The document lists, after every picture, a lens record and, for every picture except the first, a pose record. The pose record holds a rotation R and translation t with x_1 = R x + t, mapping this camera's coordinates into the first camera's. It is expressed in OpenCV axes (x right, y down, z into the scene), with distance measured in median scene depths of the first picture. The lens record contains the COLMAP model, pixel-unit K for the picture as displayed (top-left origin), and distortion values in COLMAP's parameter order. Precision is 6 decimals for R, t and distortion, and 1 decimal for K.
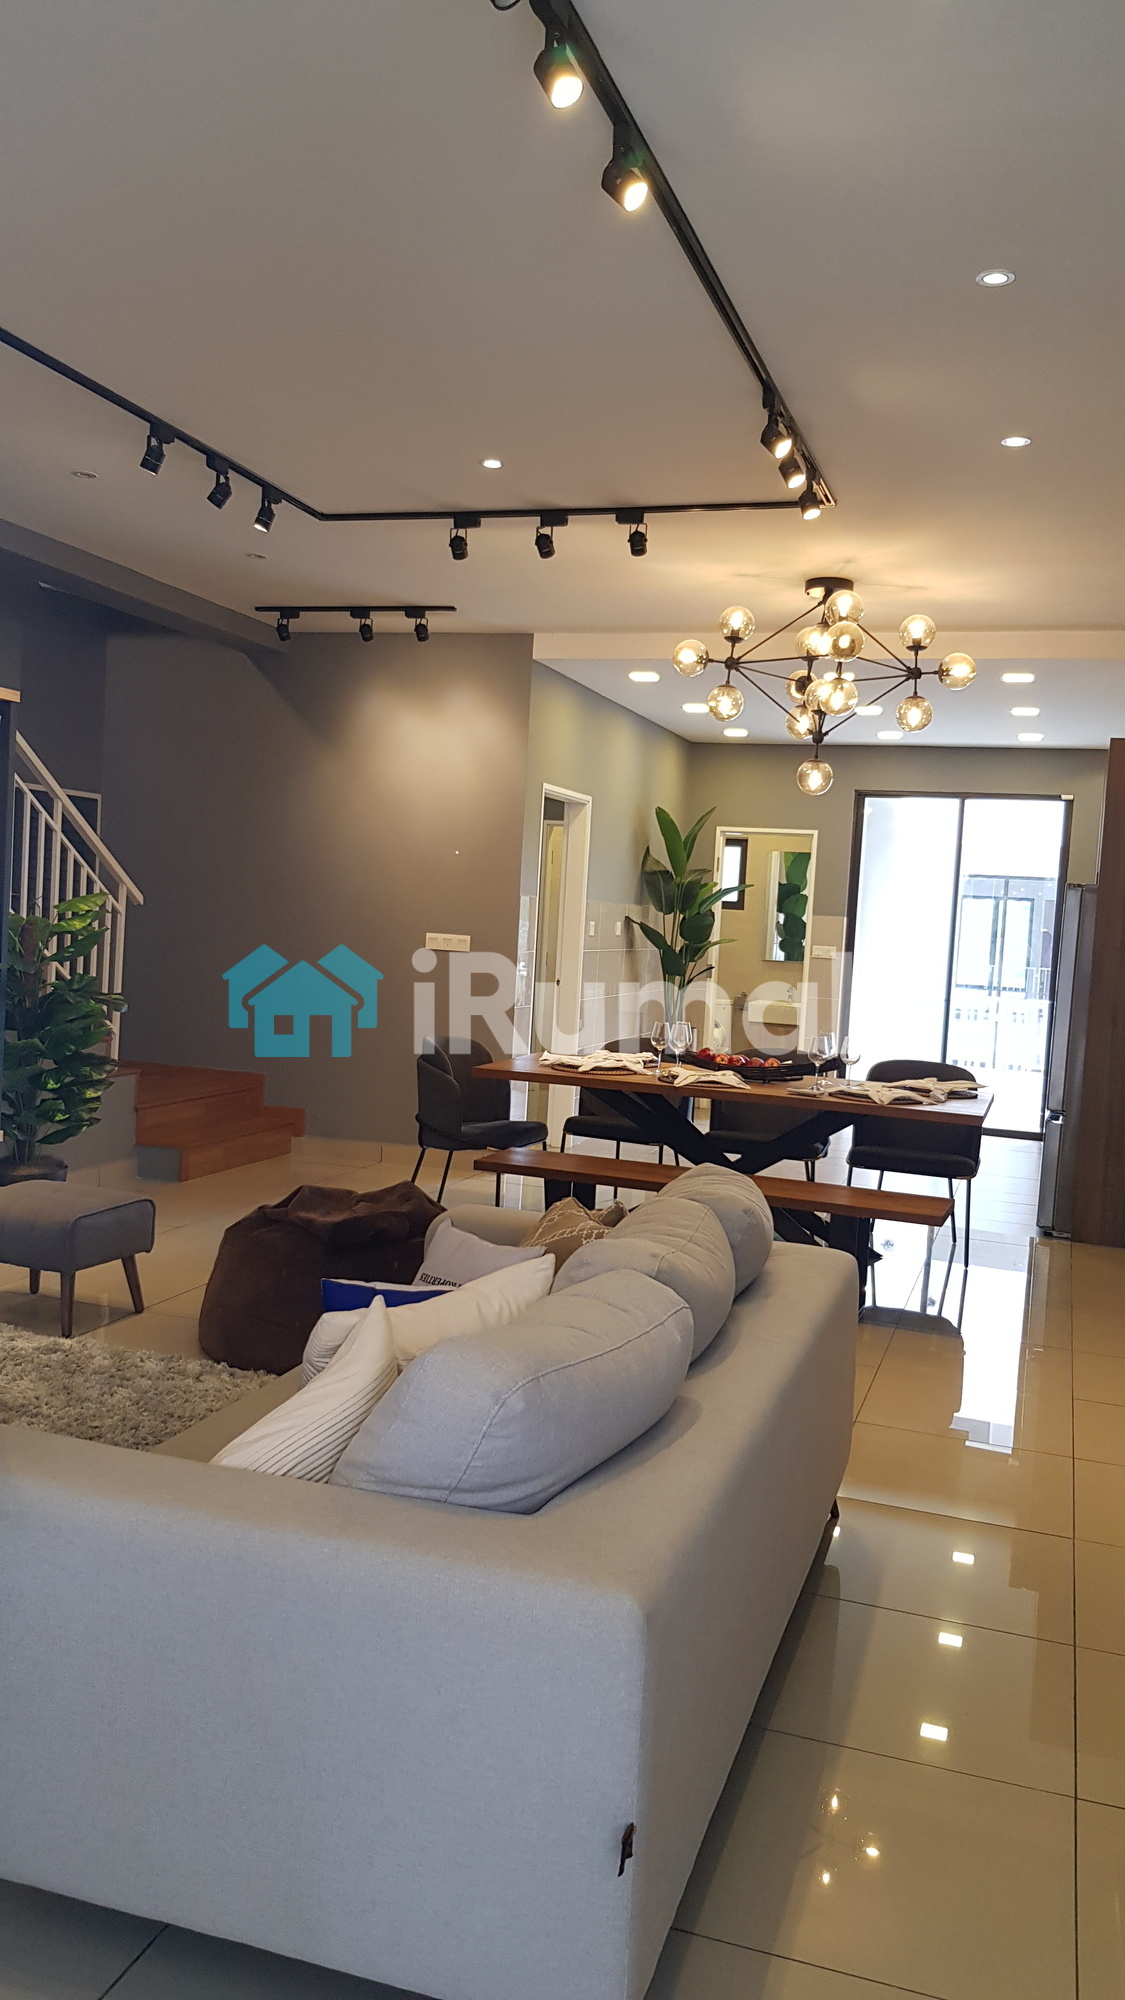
lens RADIAL K [[1590.0, 0, 616.3], [0, 1590.0, 993.1], [0, 0, 1]] dist [0.101894, -0.294165]
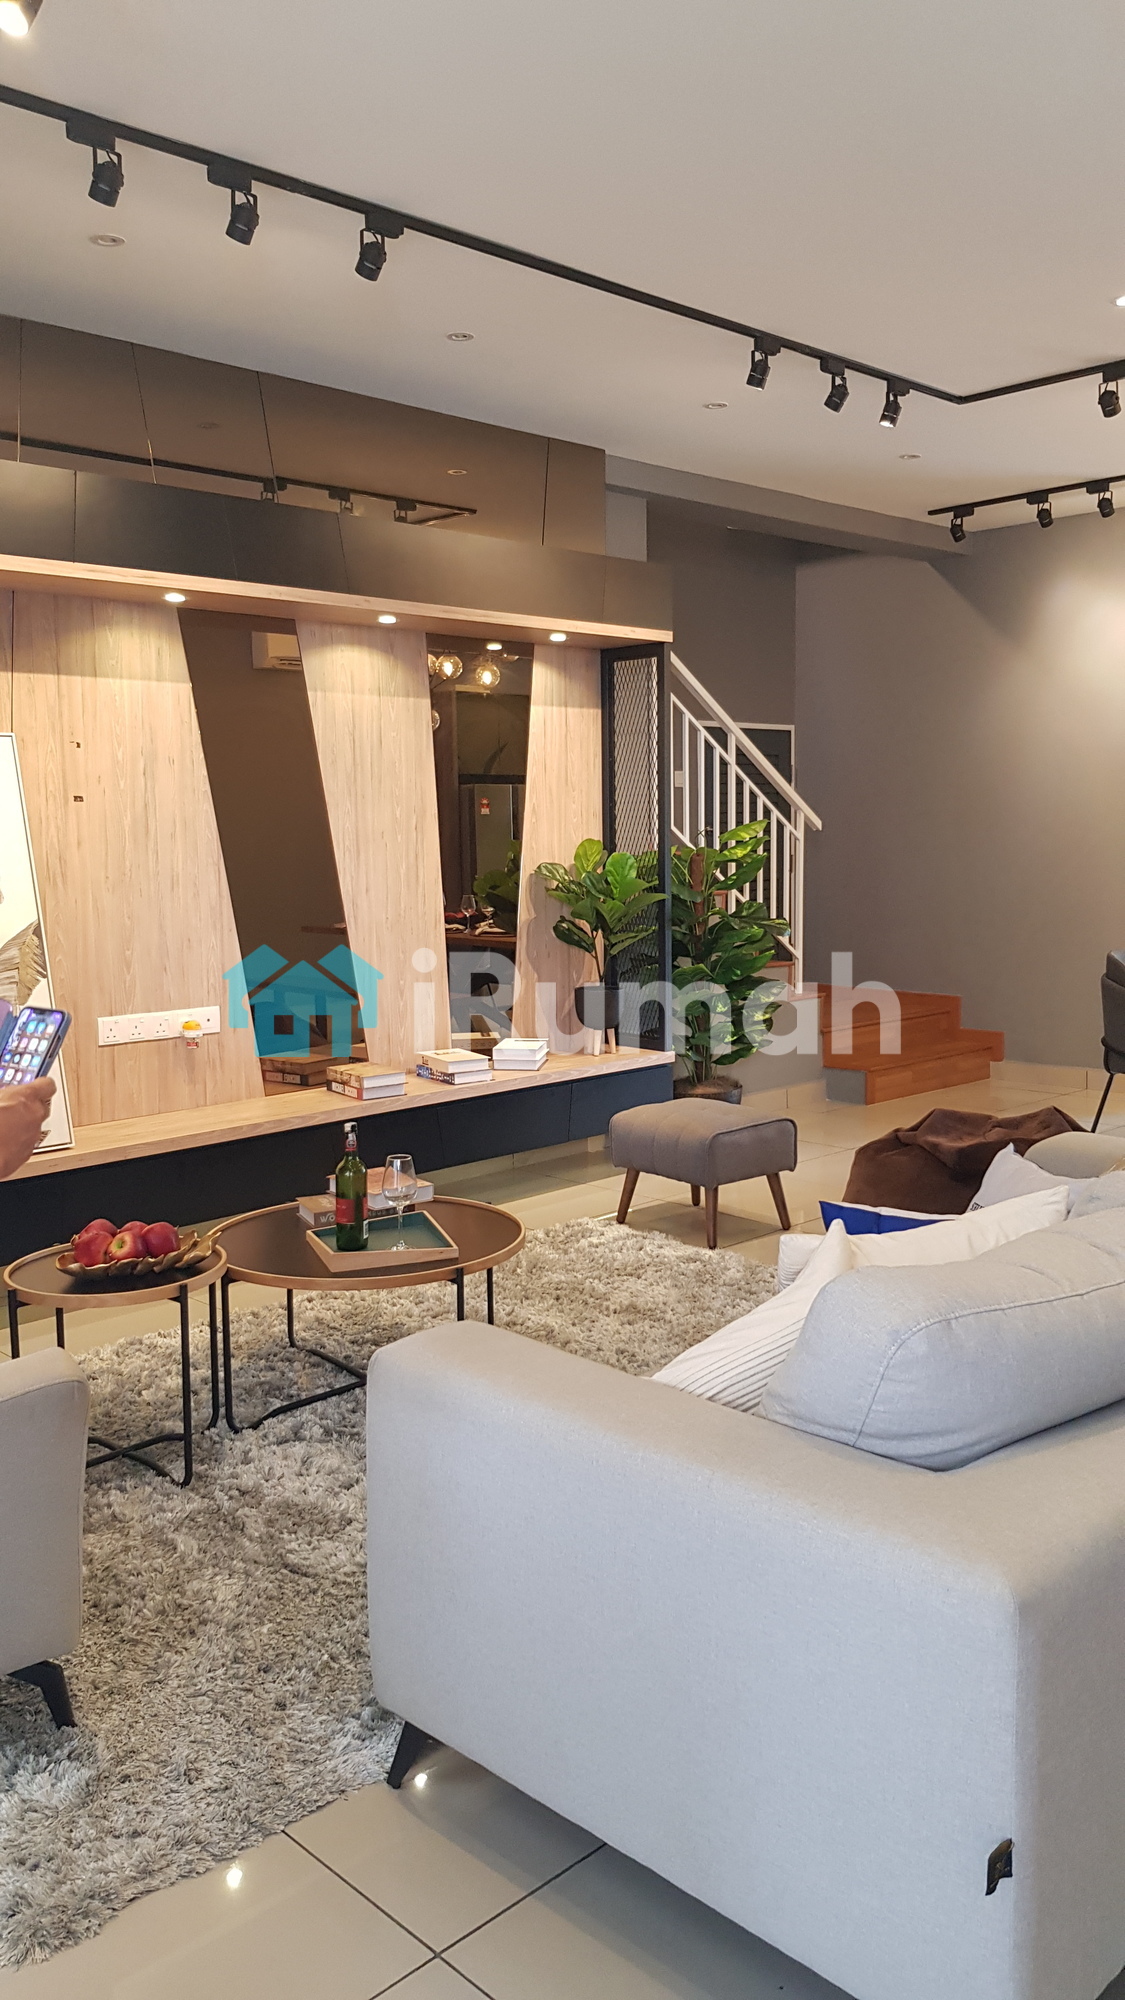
lens RADIAL K [[1590.0, 0, 616.3], [0, 1590.0, 993.1], [0, 0, 1]] dist [0.101894, -0.294165]
pose [[0.863512, -0.018952, -0.503972, 0.118934], [0.040226, 0.998698, 0.031368, 0.013115], [0.502721, -0.047360, 0.863150, 0.078117]]
